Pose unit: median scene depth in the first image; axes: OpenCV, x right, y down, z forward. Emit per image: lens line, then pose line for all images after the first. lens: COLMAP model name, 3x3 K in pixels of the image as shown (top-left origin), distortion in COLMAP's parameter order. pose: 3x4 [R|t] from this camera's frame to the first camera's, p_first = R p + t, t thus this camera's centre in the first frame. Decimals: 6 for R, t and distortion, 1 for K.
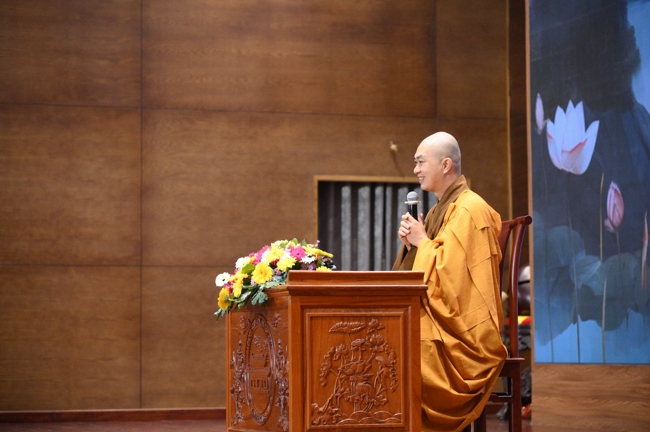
lens RADIAL K [[1995.6, 0, 325.6], [0, 1995.6, 215.6], [0, 0, 1]] dist [0.156429, 0.000000]
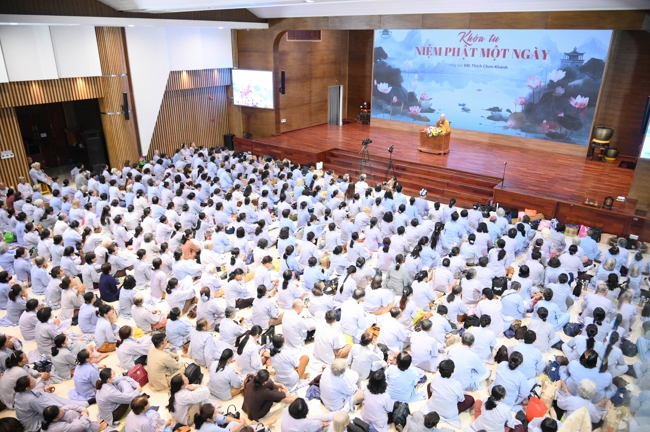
lens RADIAL K [[439.4, 0, 323.1], [0, 439.4, 214.8], [0, 0, 1]] dist [-0.029097, -0.004780]
pose [[0.828391, -0.200841, 0.522906, -1.578486], [-0.045129, 0.906546, 0.419687, -0.445702], [-0.558329, -0.371263, 0.741911, -0.364484]]
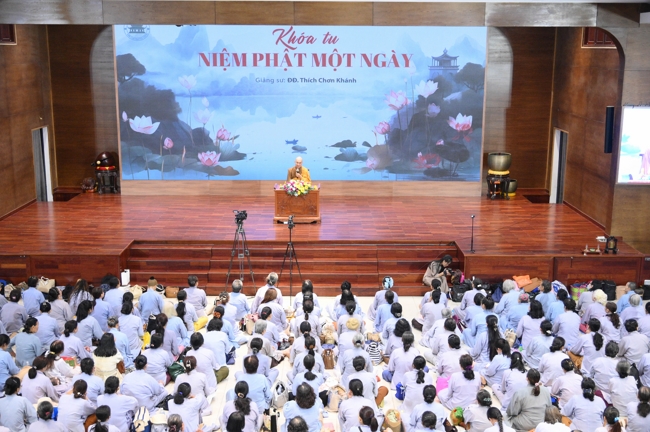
lens RADIAL K [[785.8, 0, 325.6], [0, 785.8, 215.2], [0, 0, 1]] dist [-0.021377, 0.000000]
pose [[0.305729, -0.196439, 0.931634, -2.039666], [-0.067500, 0.971551, 0.227007, -0.393058], [-0.949723, -0.132288, 0.283771, 0.289418]]
